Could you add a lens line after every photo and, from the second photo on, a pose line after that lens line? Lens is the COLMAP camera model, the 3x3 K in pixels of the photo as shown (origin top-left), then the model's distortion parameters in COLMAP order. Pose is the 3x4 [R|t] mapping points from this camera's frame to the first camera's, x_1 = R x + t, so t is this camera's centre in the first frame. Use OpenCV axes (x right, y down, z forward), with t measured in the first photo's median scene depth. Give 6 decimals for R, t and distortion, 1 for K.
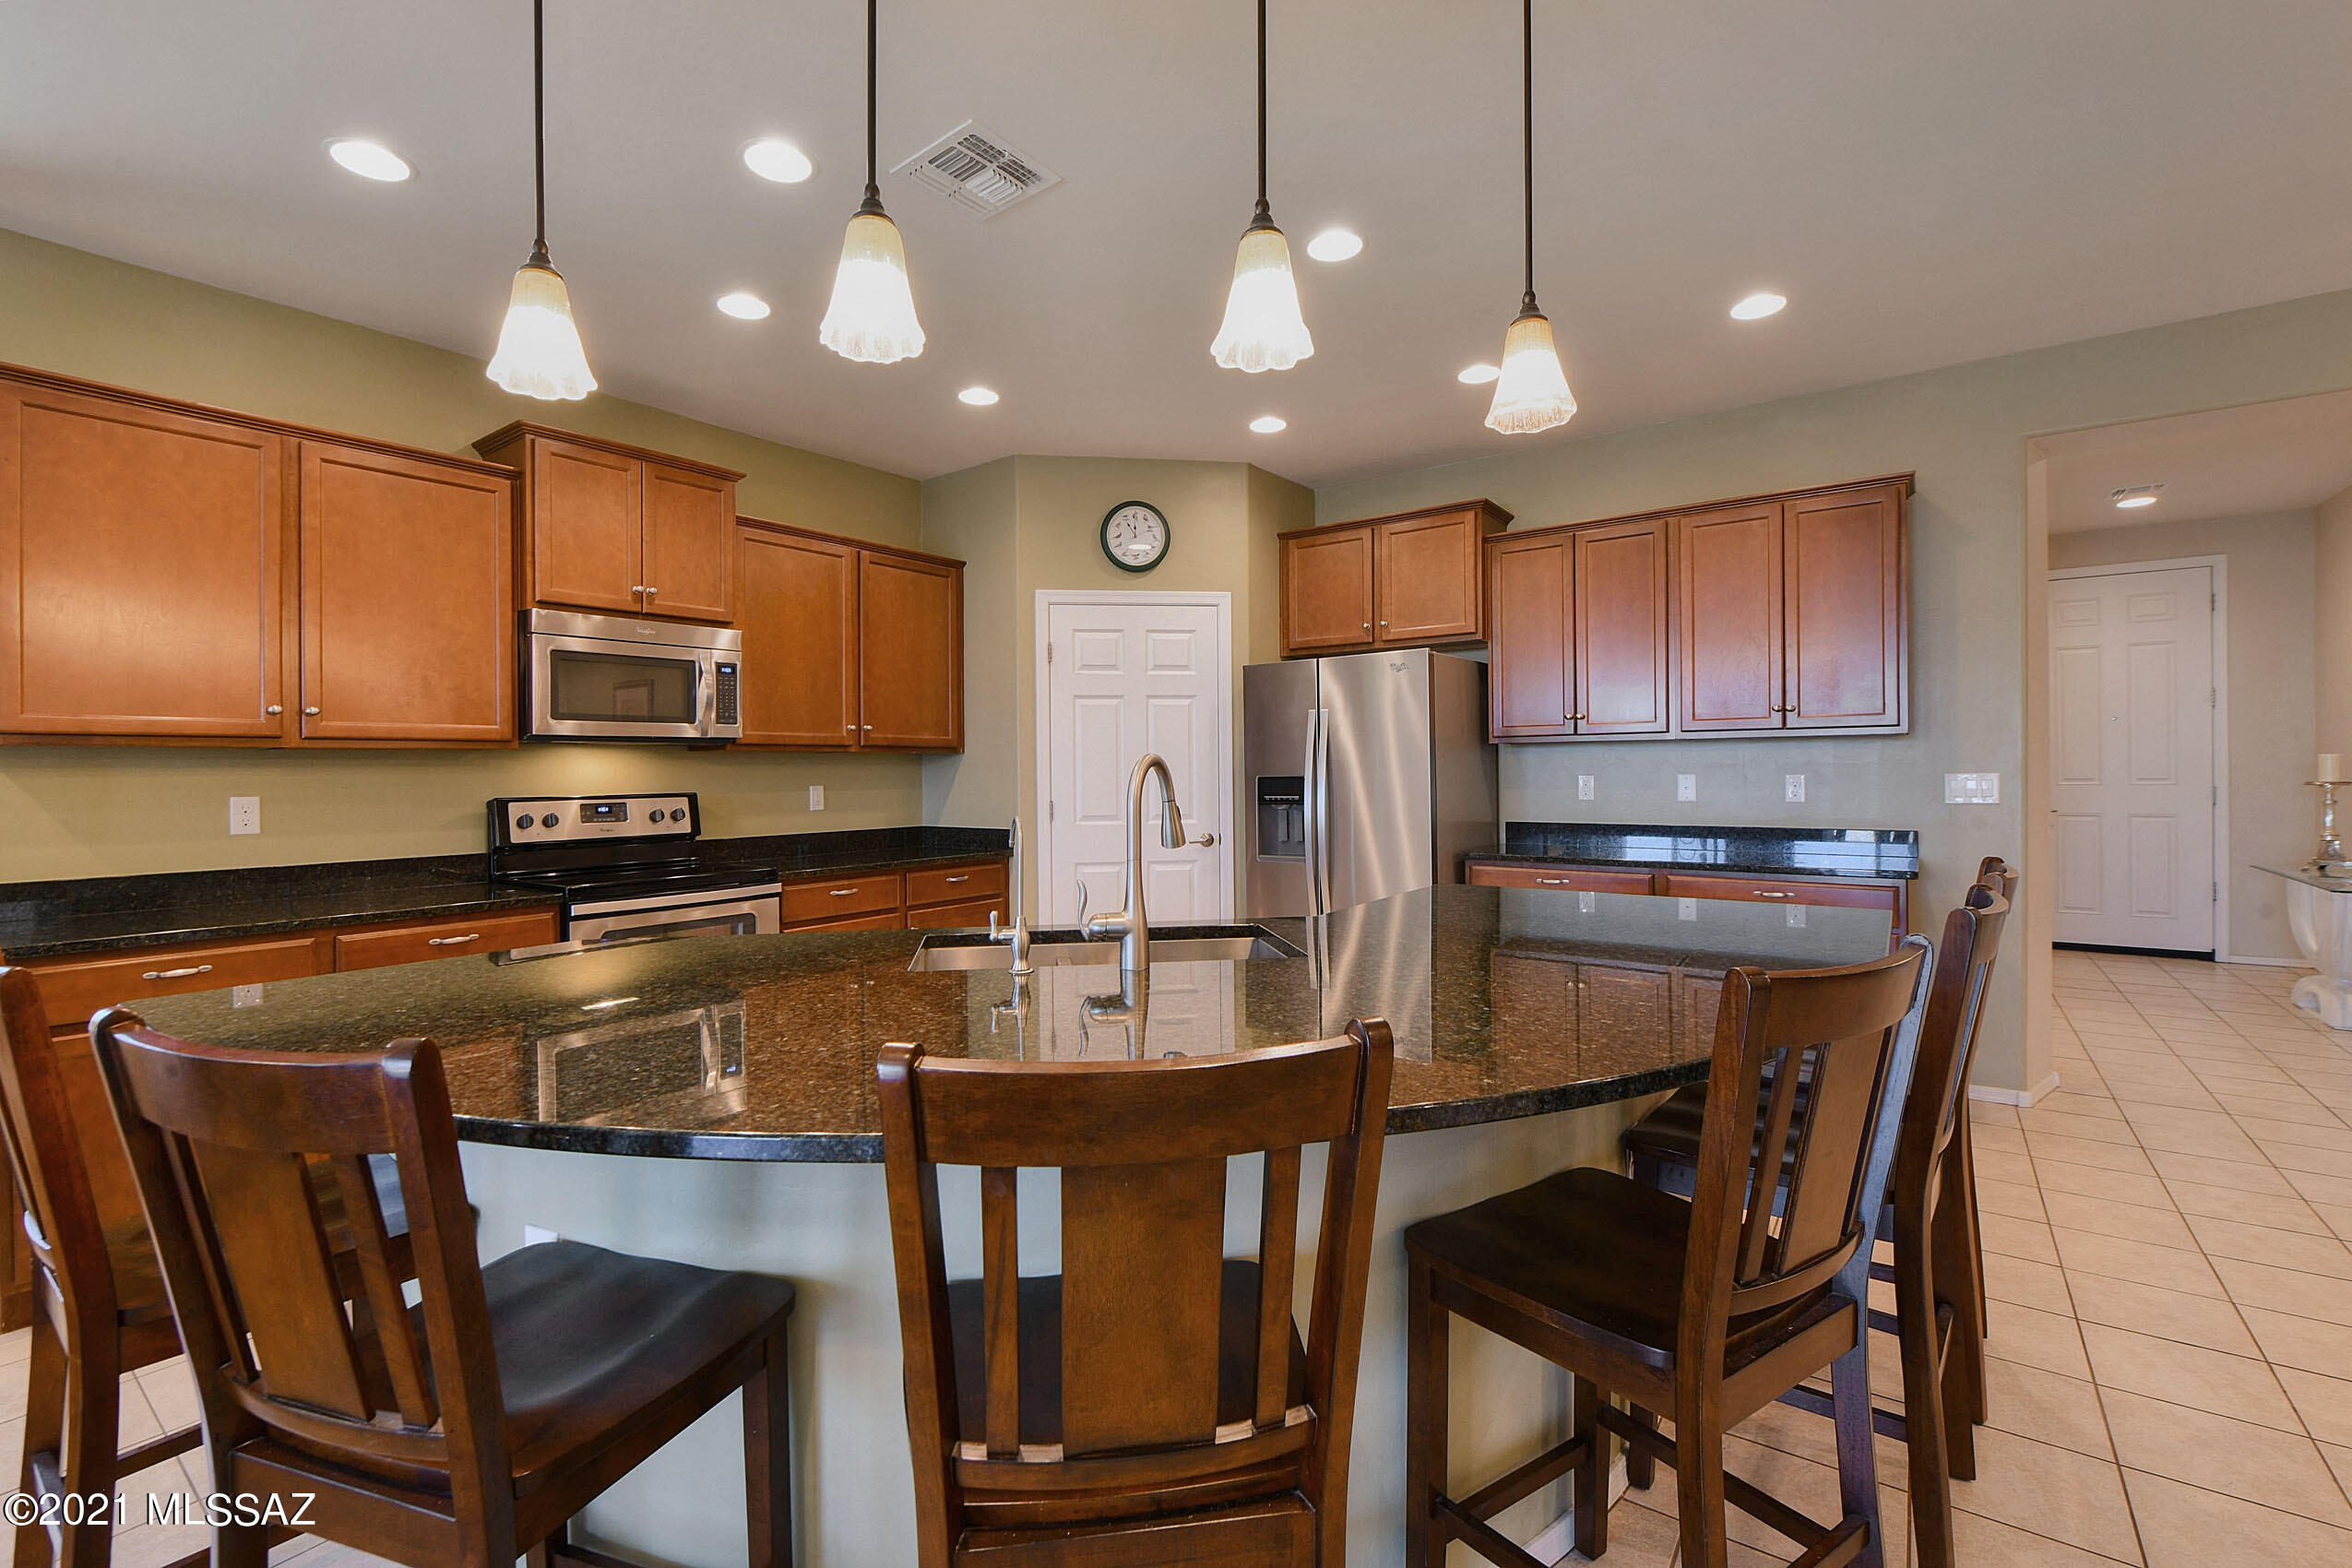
lens RADIAL K [[949.3, 0, 1175.8], [0, 949.3, 768.0], [0, 0, 1]] dist [-0.003461, -0.000225]
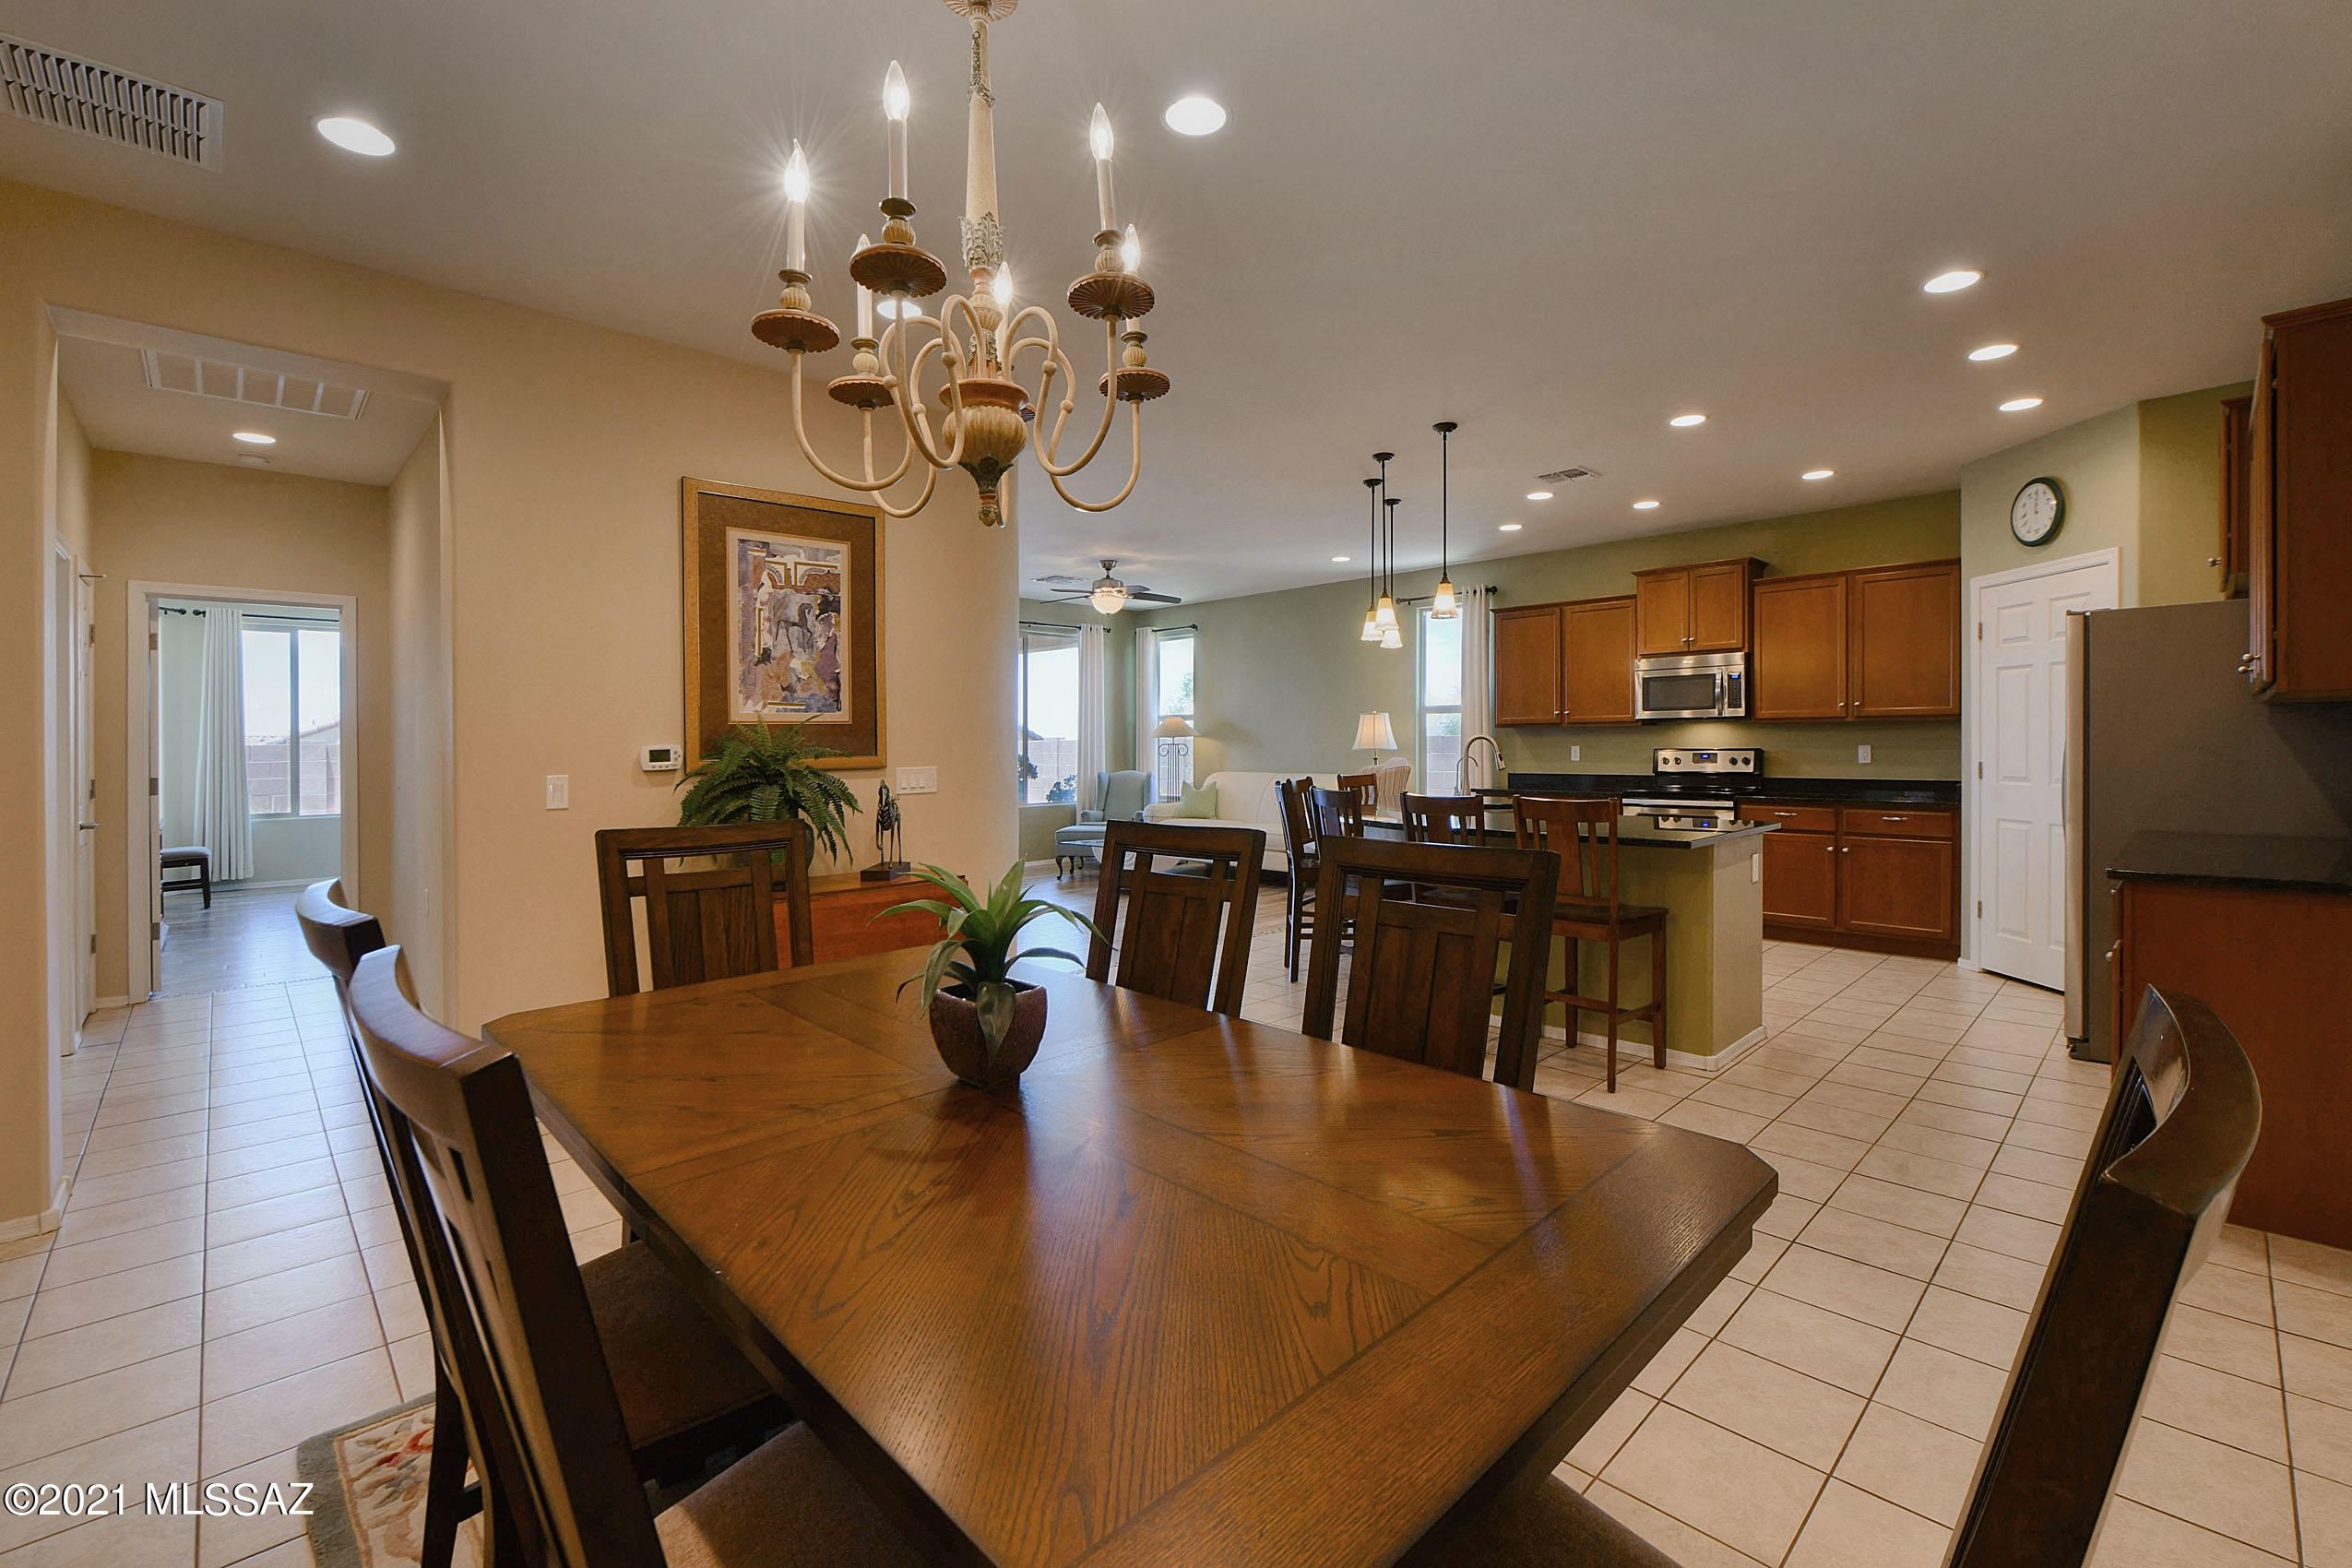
lens RADIAL K [[996.2, 0, 1225.4], [0, 996.2, 758.6], [0, 0, 1]] dist [-0.013903, 0.000888]
pose [[-0.111269, 0.030782, -0.993313, 1.405259], [0.016199, 0.999444, 0.029158, -0.022725], [0.993658, -0.012847, -0.111706, 0.288049]]
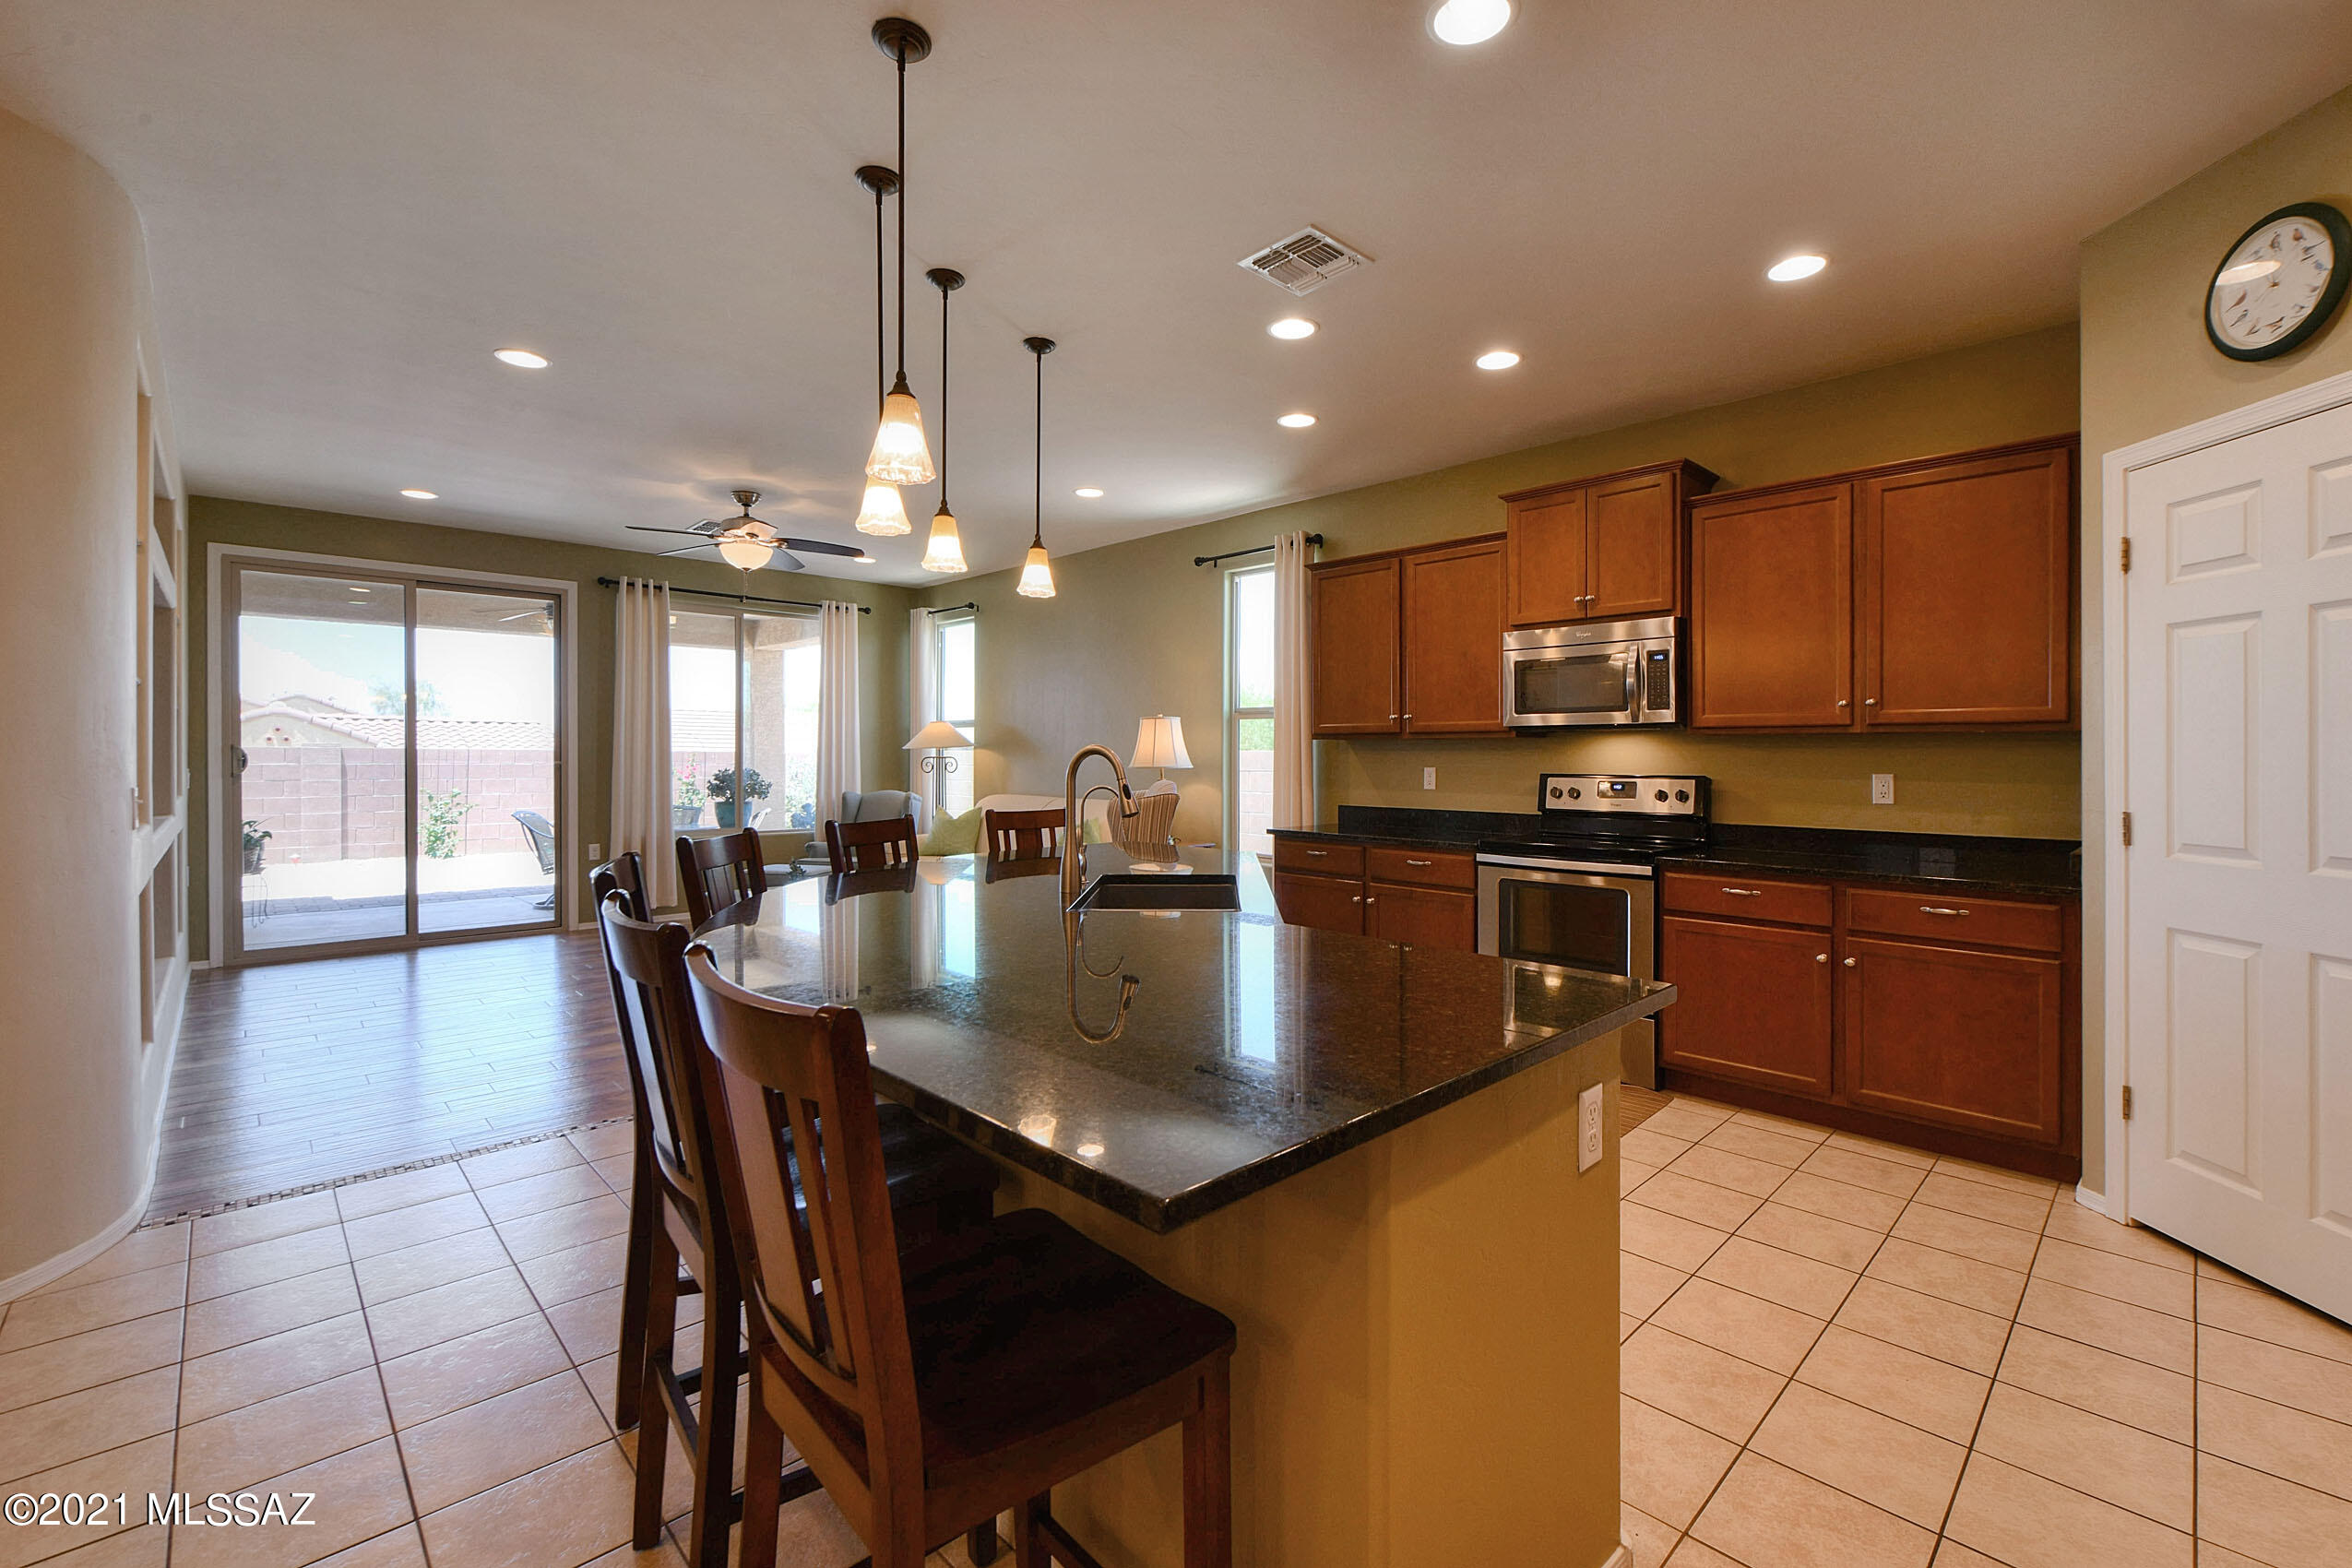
lens RADIAL K [[996.2, 0, 1136.6], [0, 996.2, 750.6], [0, 0, 1]] dist [-0.013903, 0.000888]
pose [[-0.171094, 0.006372, -0.985234, 0.688704], [0.002695, 0.999978, 0.006000, -0.009402], [0.985251, -0.001629, -0.171107, 0.624543]]
